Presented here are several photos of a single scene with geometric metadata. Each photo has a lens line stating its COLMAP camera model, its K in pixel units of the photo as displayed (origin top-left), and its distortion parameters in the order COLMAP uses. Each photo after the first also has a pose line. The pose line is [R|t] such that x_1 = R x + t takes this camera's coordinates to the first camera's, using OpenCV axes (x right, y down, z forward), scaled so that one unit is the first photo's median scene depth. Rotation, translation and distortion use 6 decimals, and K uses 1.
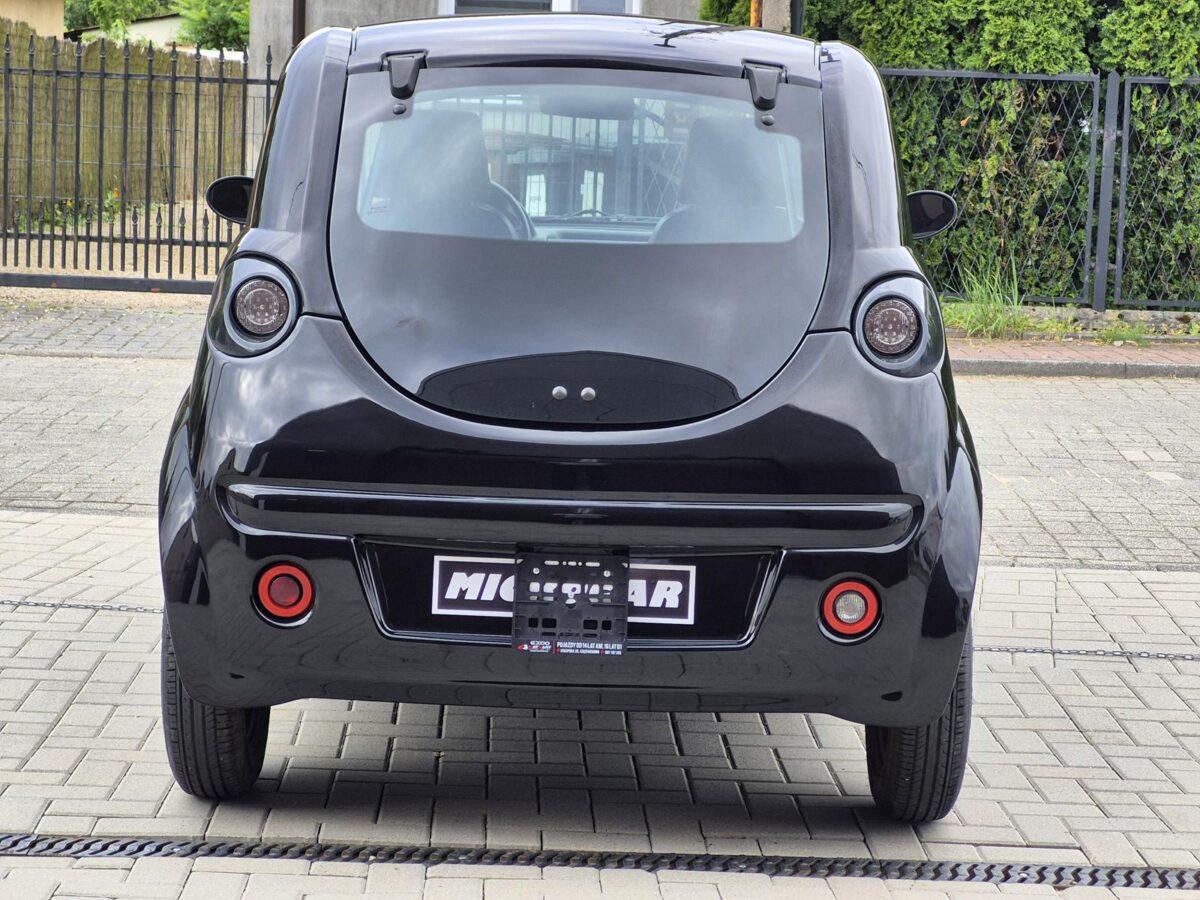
lens RADIAL K [[2550.7, 0, 600.0], [0, 2550.7, 450.0], [0, 0, 1]] dist [-0.032028, 0.338923]
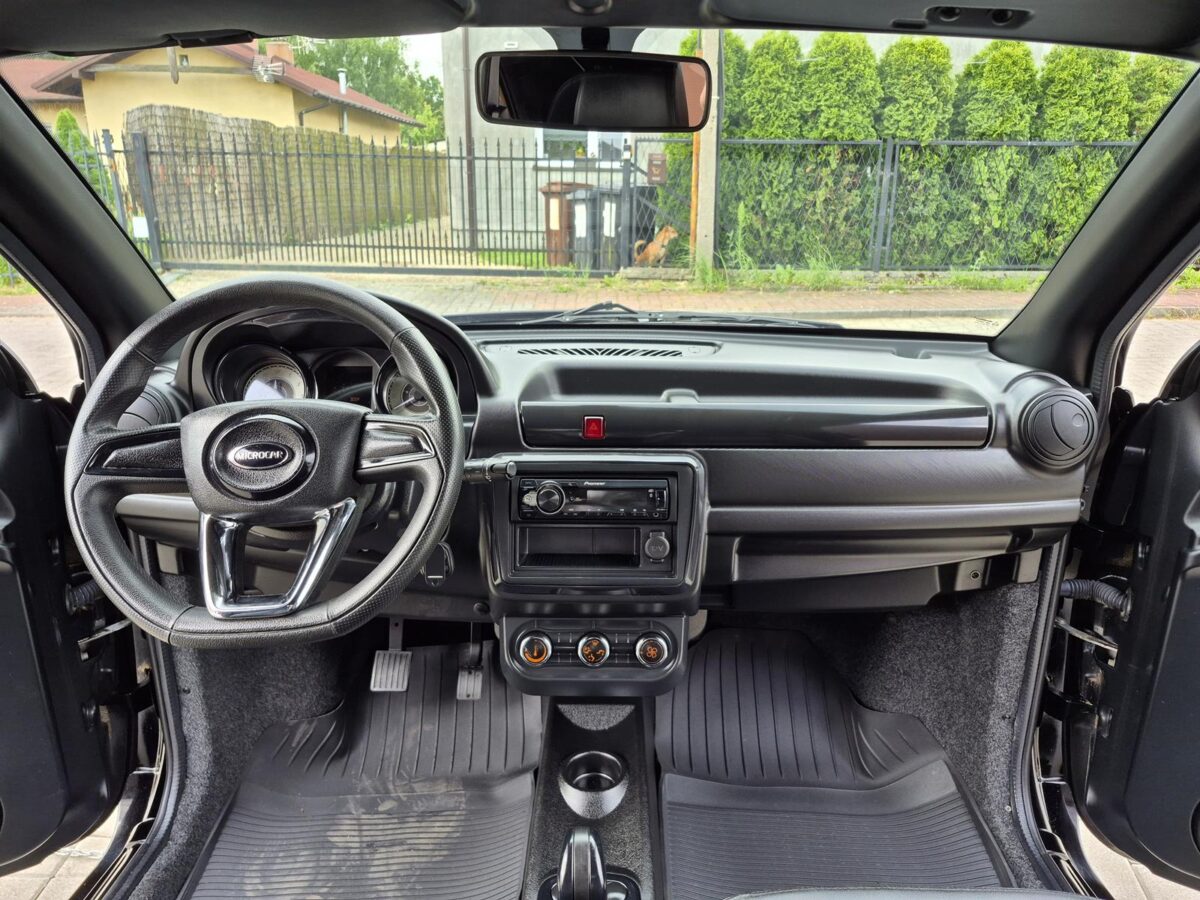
lens RADIAL K [[812.2, 0, 606.1], [0, 812.2, 453.3], [0, 0, 1]] dist [0.034004, -0.041640]
pose [[0.999623, -0.021352, -0.017235, 0.005957], [0.024280, 0.980890, 0.193040, -0.130362], [0.012784, -0.193386, 0.981040, 1.097962]]
